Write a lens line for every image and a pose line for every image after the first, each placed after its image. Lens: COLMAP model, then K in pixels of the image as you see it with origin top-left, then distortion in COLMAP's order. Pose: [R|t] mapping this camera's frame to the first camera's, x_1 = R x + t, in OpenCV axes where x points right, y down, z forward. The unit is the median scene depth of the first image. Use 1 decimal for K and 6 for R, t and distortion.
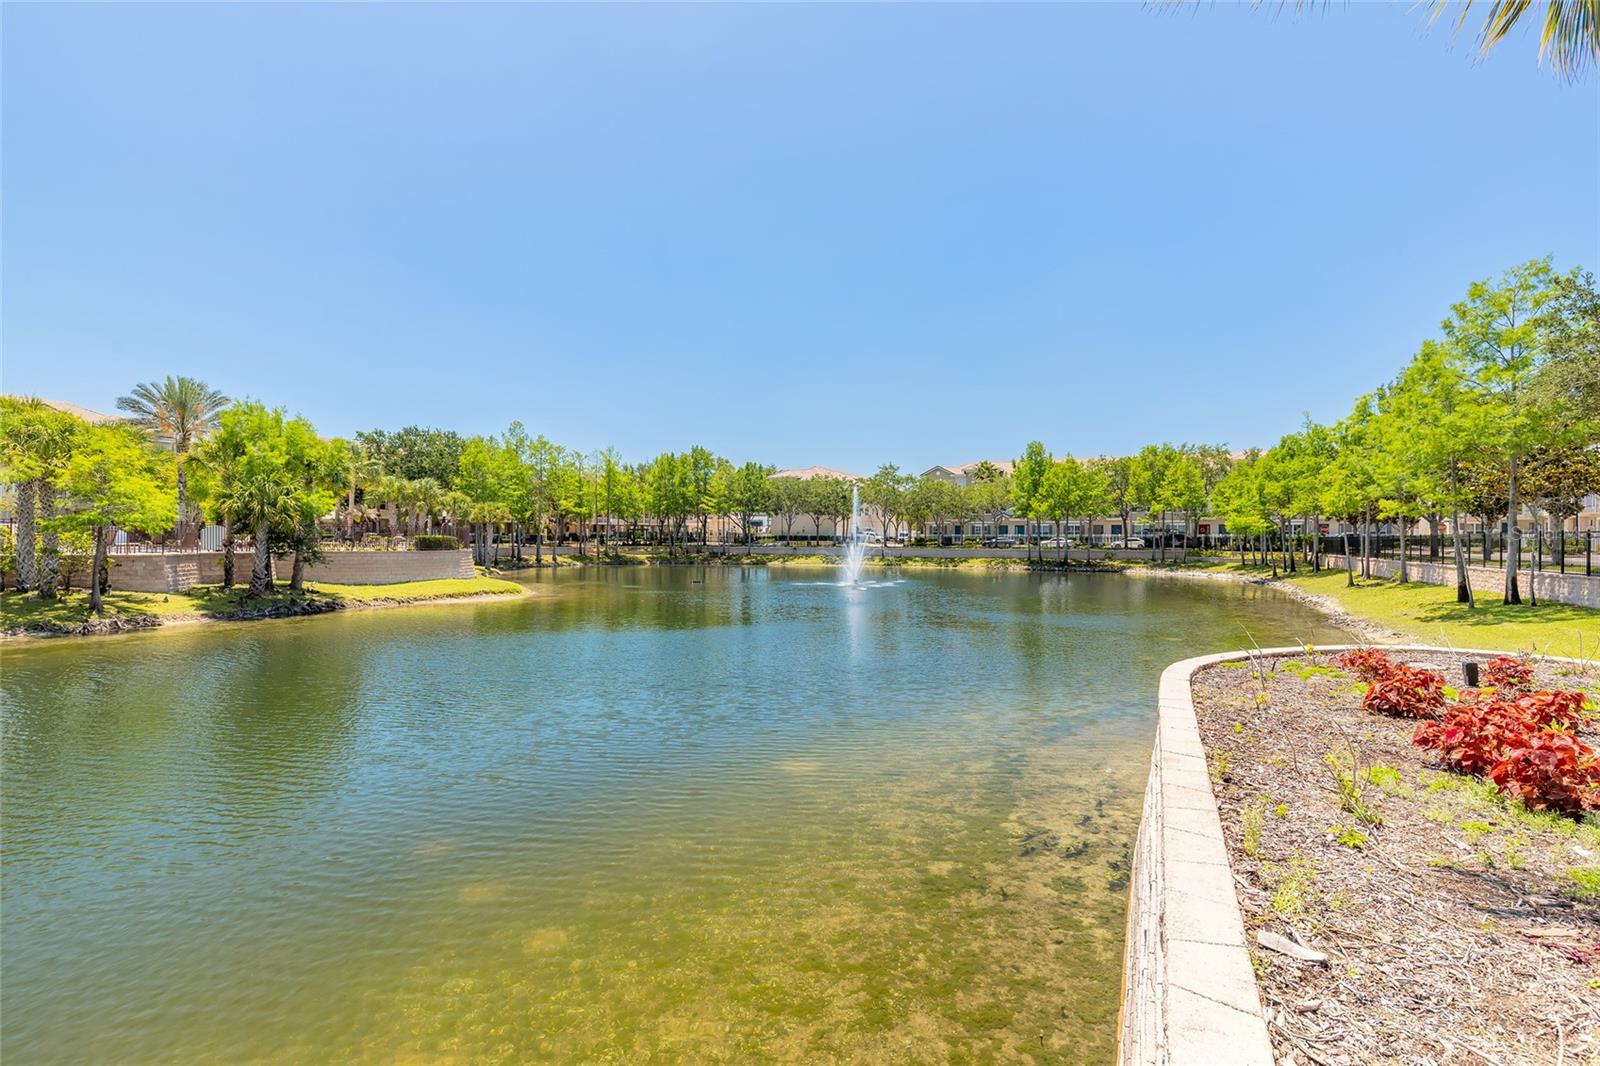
lens RADIAL K [[750.7, 0, 797.0], [0, 750.7, 527.7], [0, 0, 1]] dist [-0.003208, -0.000571]
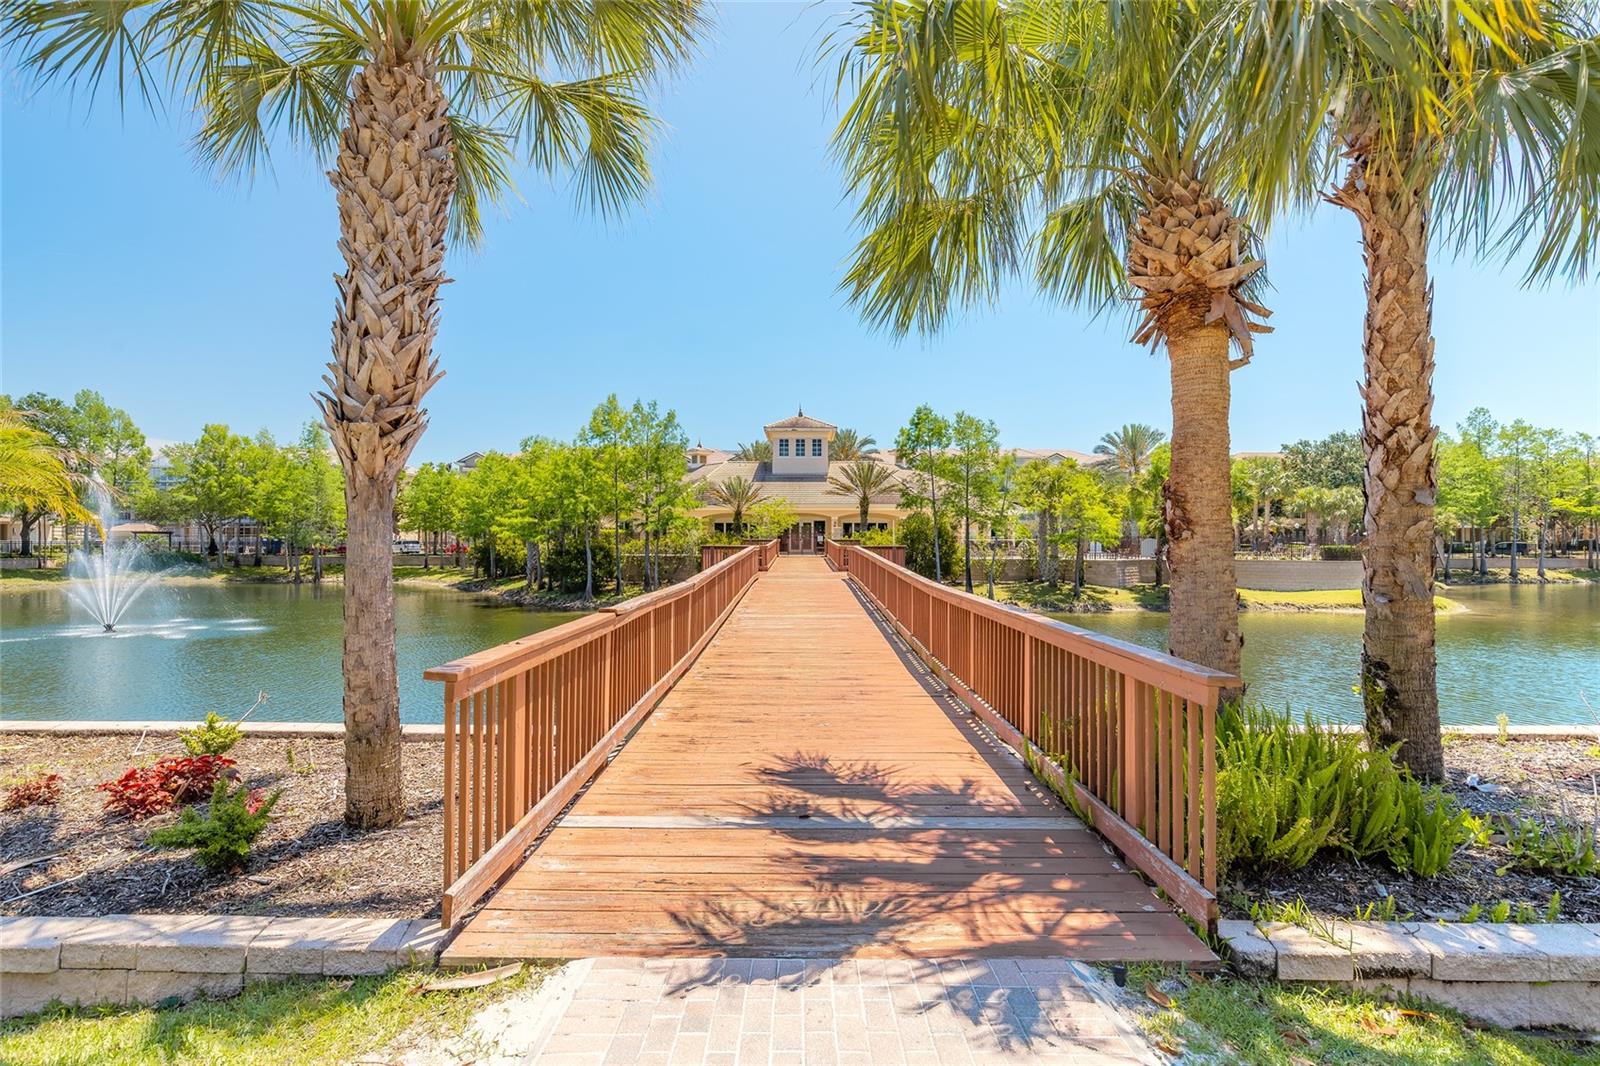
lens RADIAL K [[750.7, 0, 798.8], [0, 750.7, 533.6], [0, 0, 1]] dist [-0.003208, -0.000571]
pose [[0.427008, -0.015849, -0.904109, 0.135868], [0.013087, 0.999850, -0.011347, -0.004403], [0.904153, -0.006986, 0.427152, -0.105130]]
